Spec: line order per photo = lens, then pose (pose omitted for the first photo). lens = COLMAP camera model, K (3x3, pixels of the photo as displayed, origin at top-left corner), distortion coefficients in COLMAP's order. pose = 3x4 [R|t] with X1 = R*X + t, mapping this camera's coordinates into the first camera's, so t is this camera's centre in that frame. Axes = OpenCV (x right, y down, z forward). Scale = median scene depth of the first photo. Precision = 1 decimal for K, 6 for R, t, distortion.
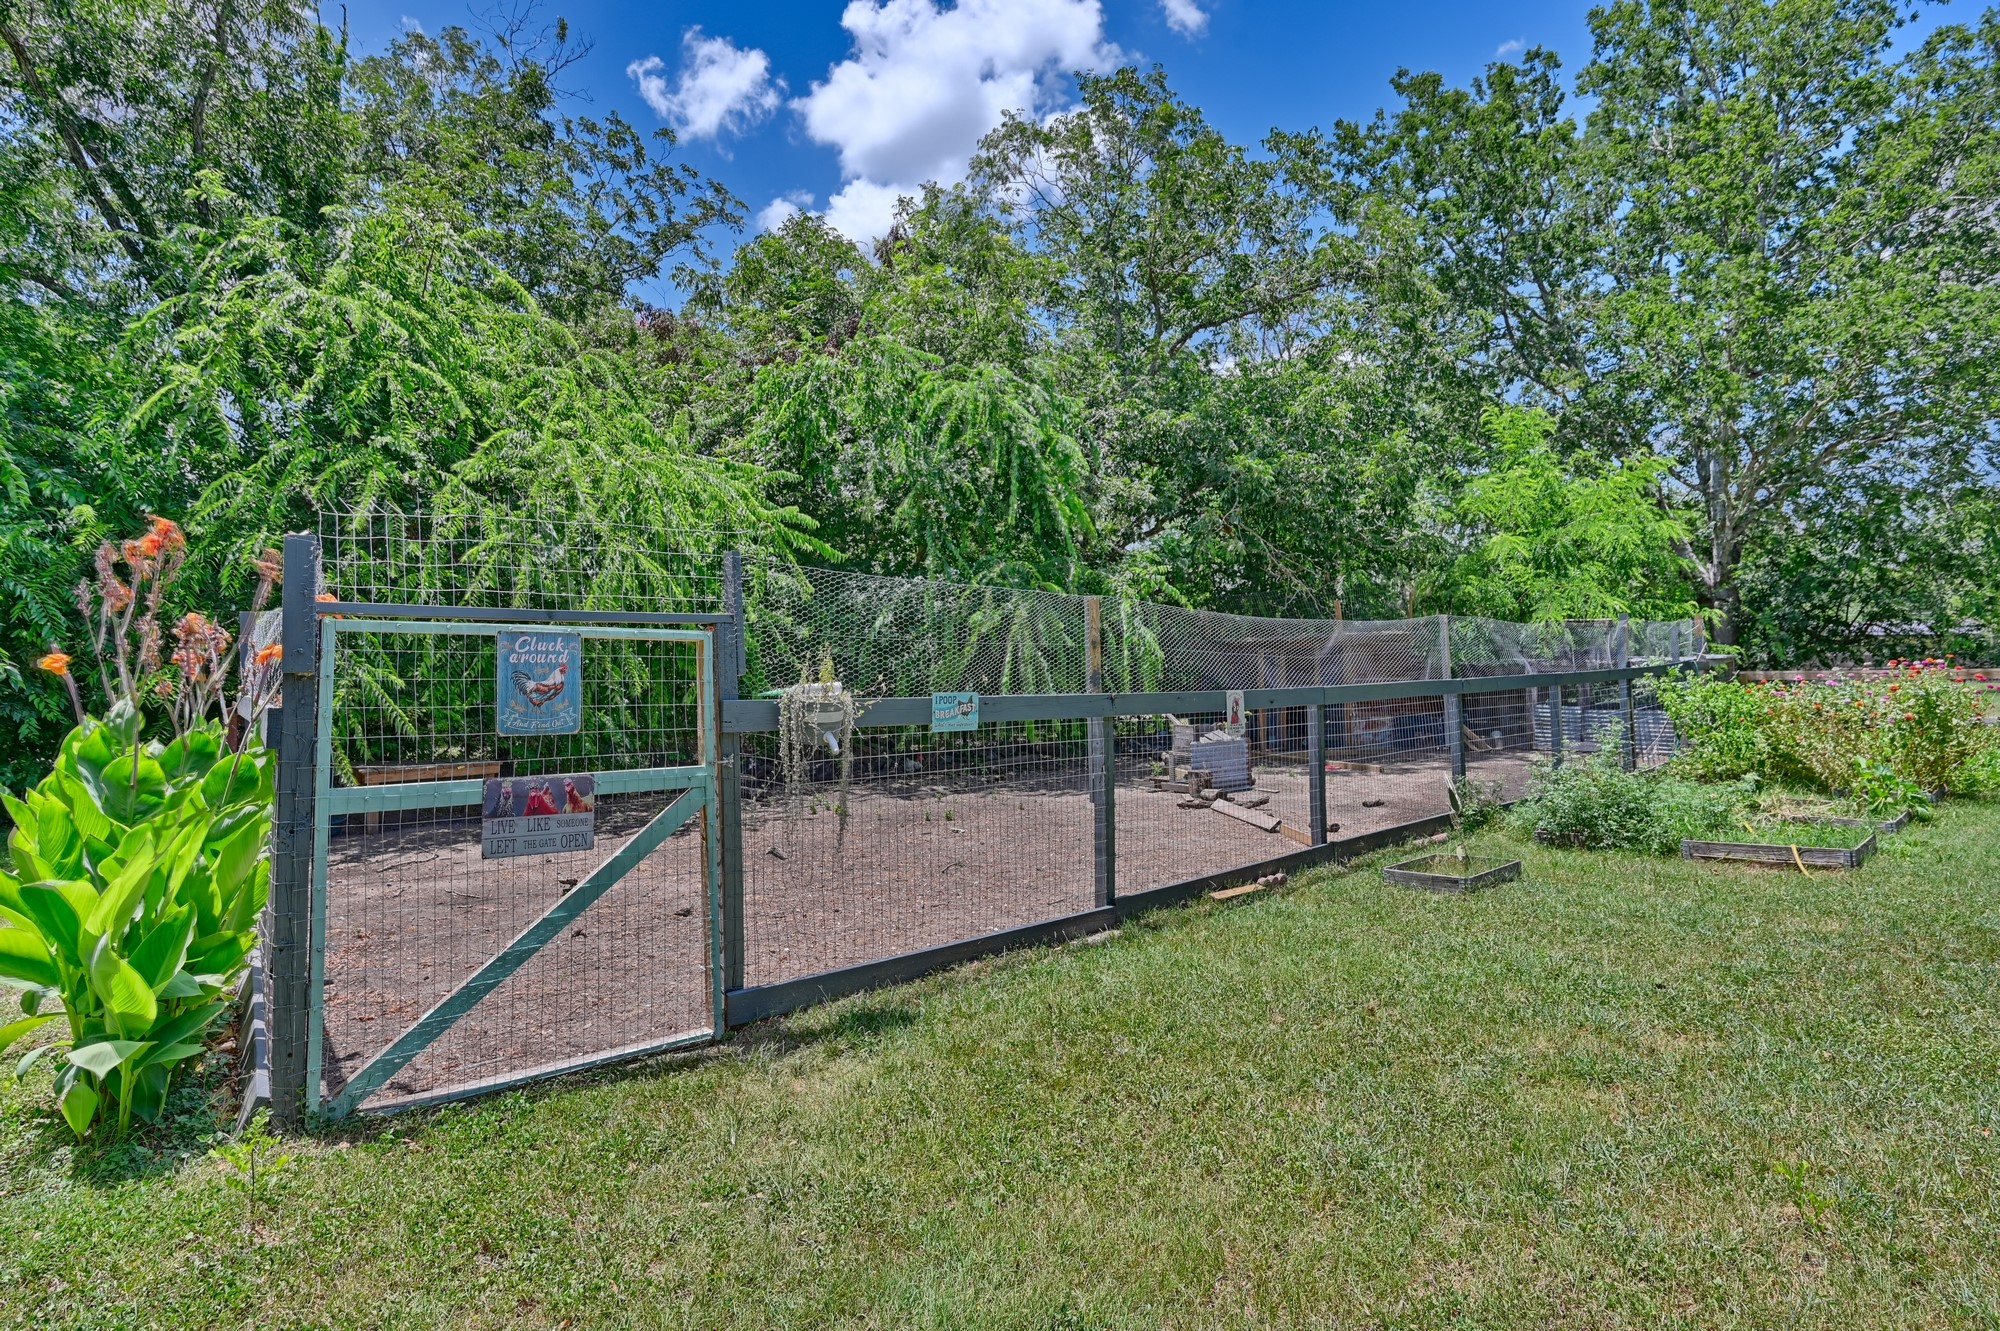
lens RADIAL K [[998.9, 0, 1000.0], [0, 998.9, 665.5], [0, 0, 1]] dist [0.000267, 0.000013]
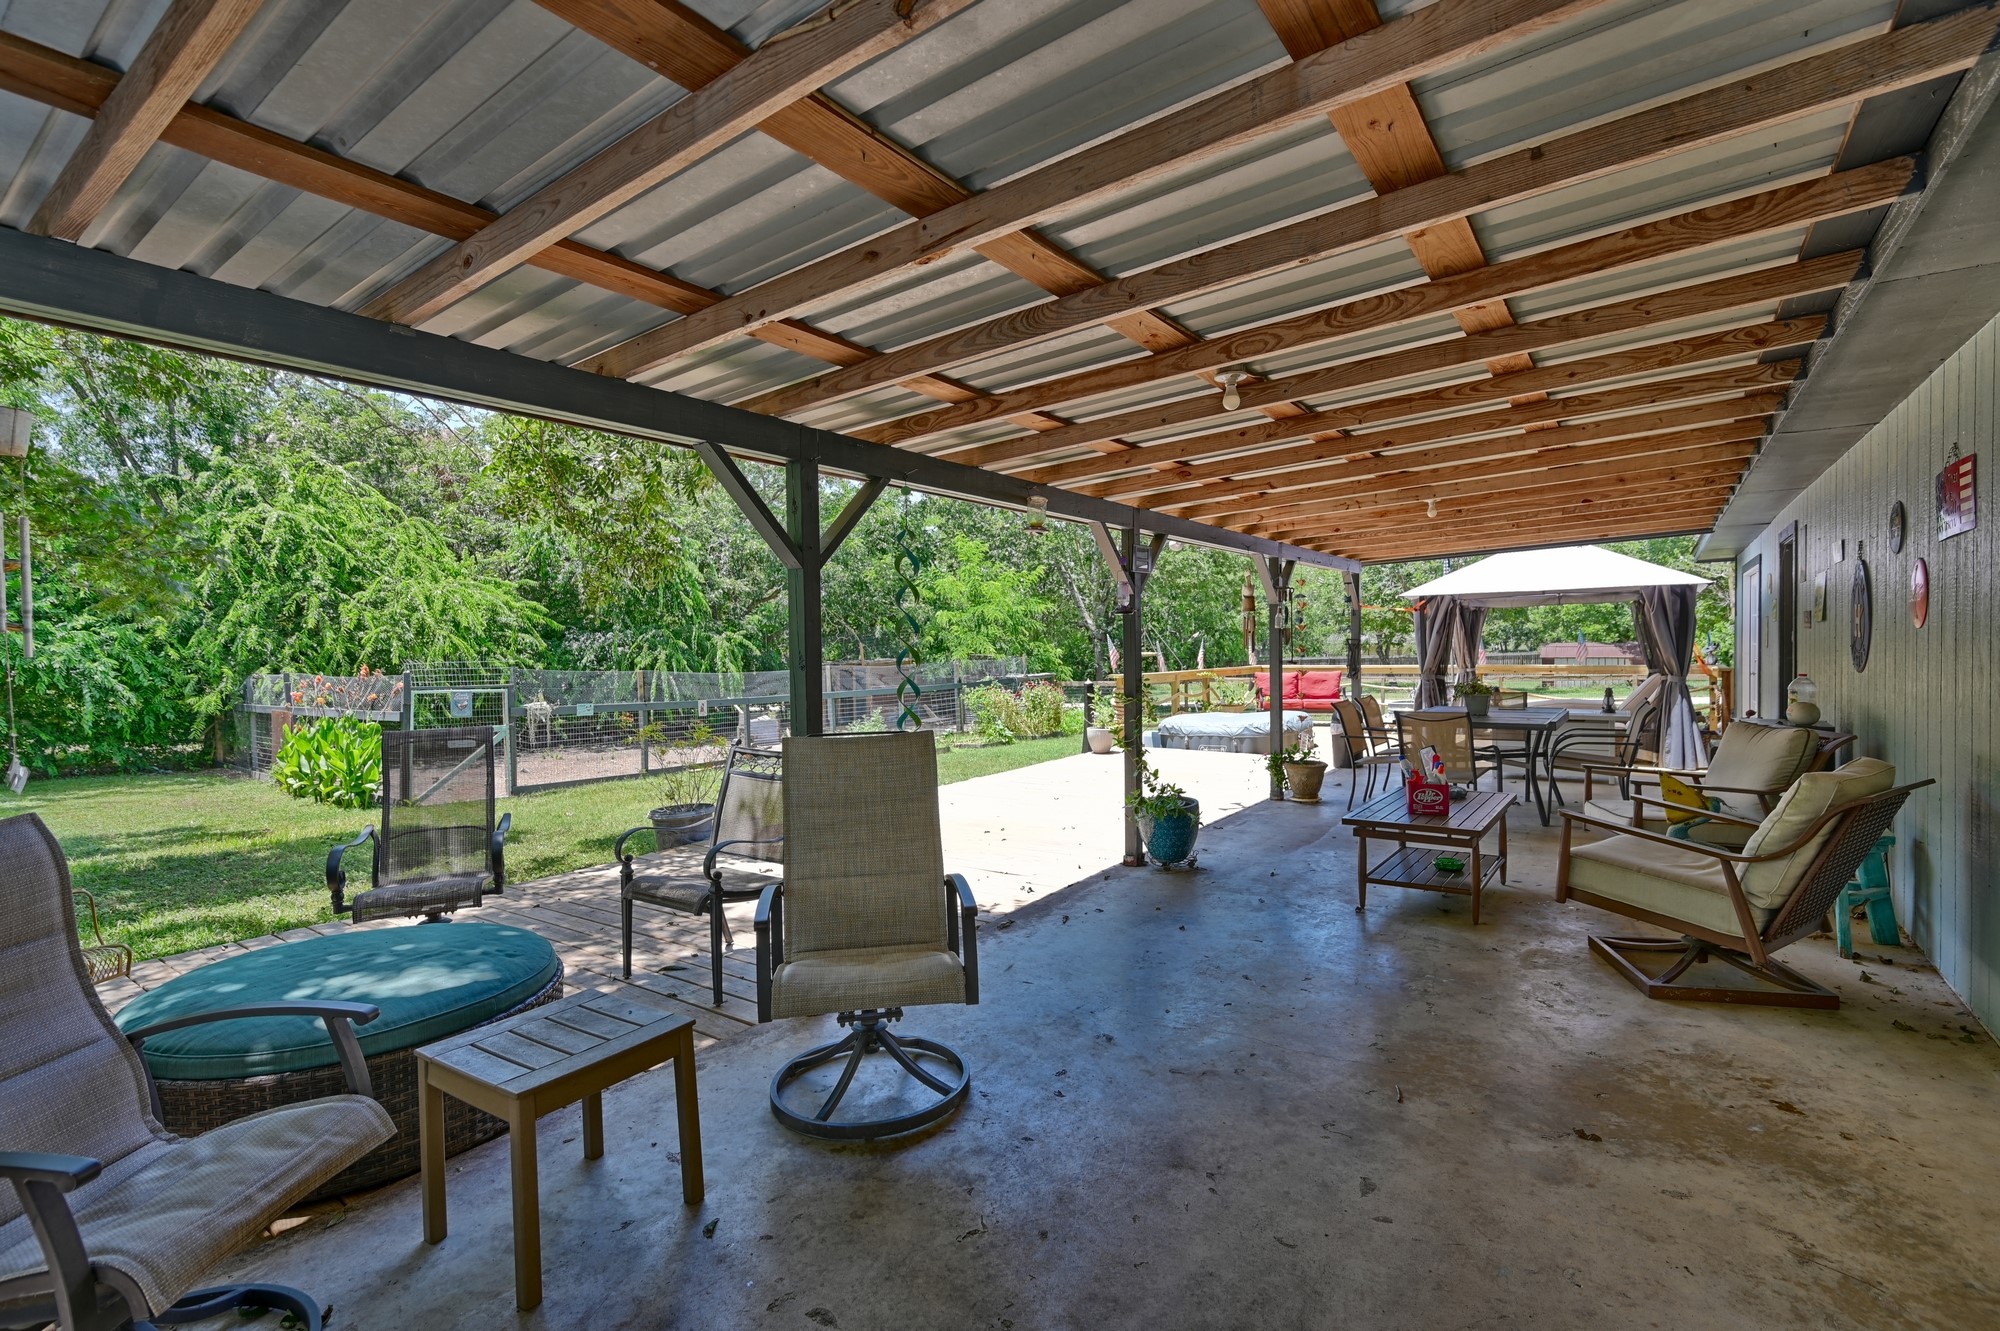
lens RADIAL K [[949.6, 0, 1000.0], [0, 949.6, 665.5], [0, 0, 1]] dist [0.002106, 0.000269]
pose [[0.969982, -0.004367, 0.243138, 0.209967], [0.002773, 0.999972, 0.006898, -0.046894], [-0.243162, -0.006016, 0.969967, -0.944725]]
